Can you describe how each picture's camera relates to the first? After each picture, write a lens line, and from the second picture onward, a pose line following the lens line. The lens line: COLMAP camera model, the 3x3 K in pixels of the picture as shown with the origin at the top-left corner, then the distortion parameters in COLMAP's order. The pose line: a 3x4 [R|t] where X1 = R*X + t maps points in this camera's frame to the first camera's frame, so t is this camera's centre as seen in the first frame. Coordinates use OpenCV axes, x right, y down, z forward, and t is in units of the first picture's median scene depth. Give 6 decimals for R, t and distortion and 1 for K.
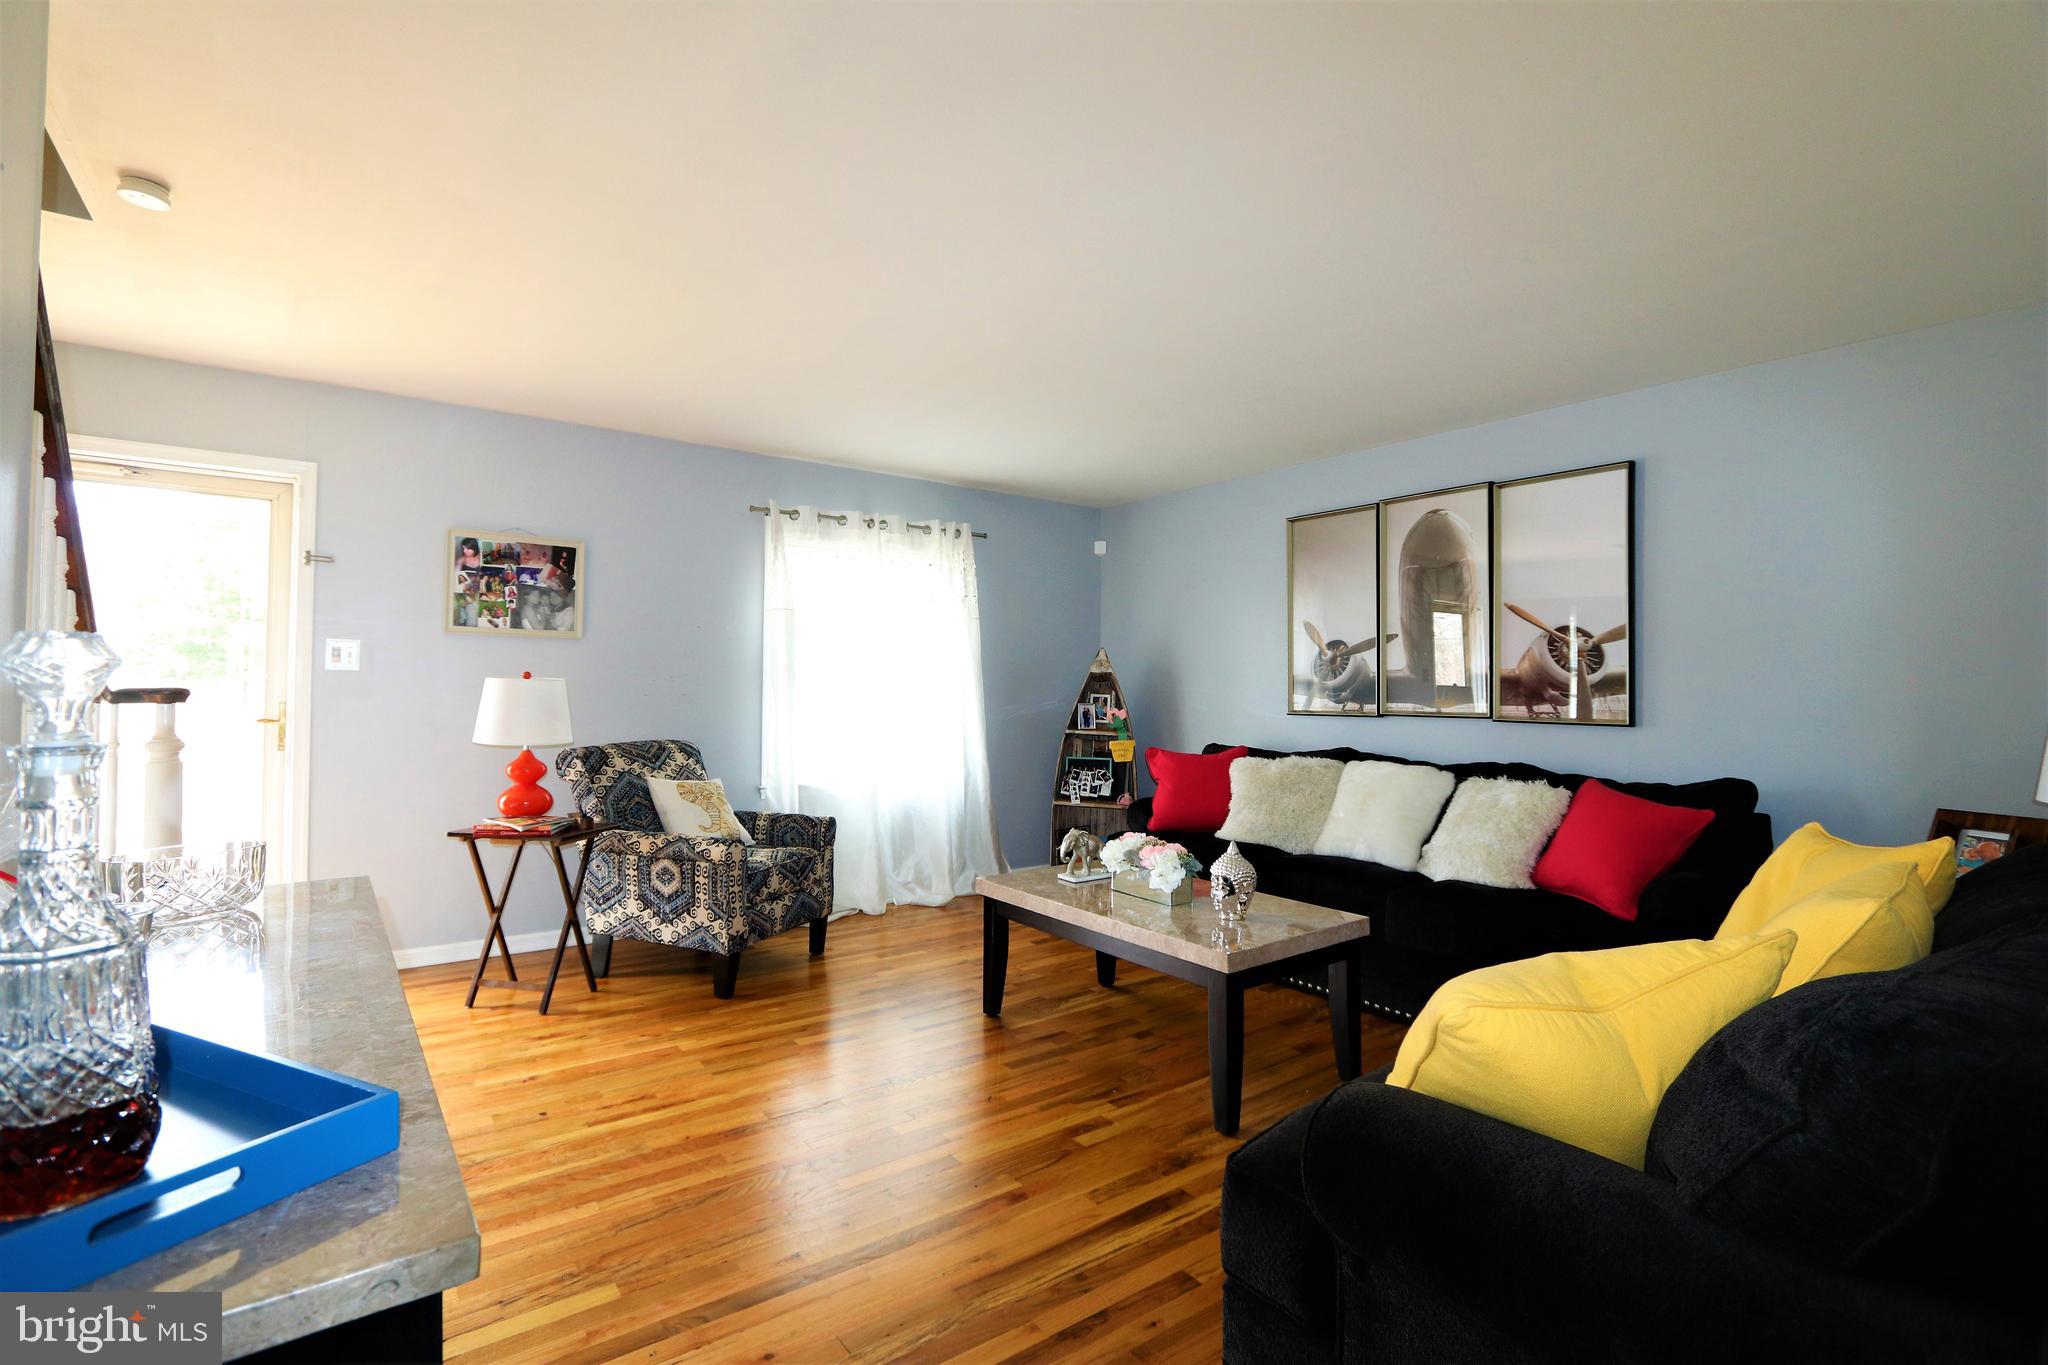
lens RADIAL K [[938.1, 0, 1013.7], [0, 938.1, 673.3], [0, 0, 1]] dist [-0.013058, 0.000356]
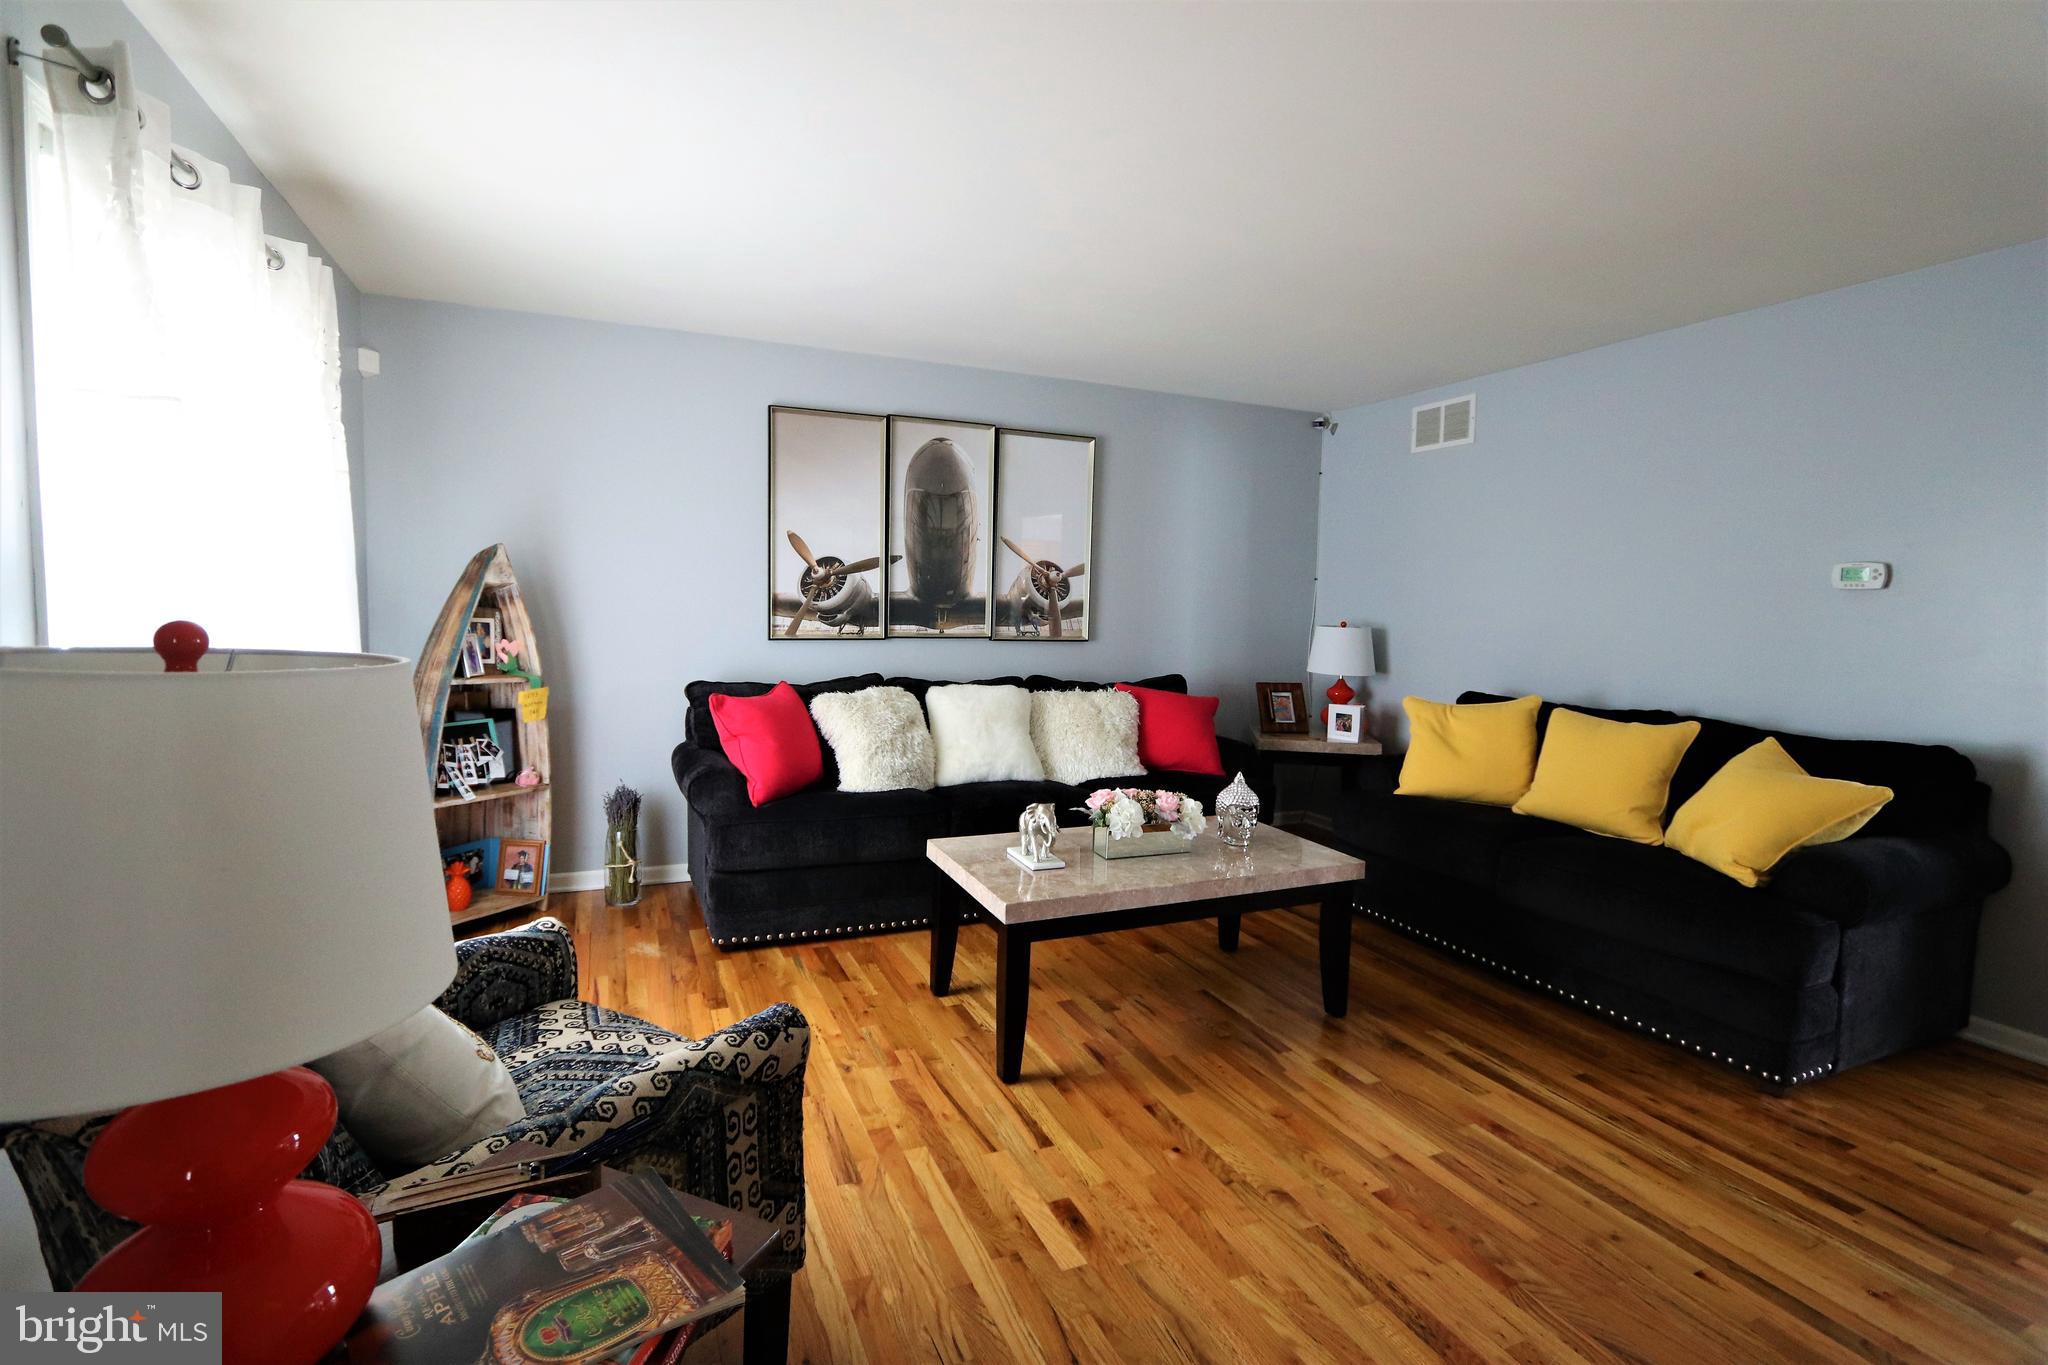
lens RADIAL K [[938.1, 0, 1013.7], [0, 938.1, 673.3], [0, 0, 1]] dist [-0.013058, 0.000356]
pose [[0.227127, -0.079103, 0.970647, -0.539475], [-0.035096, 0.995383, 0.089331, -0.010851], [-0.973233, -0.054355, 0.223302, 0.653927]]
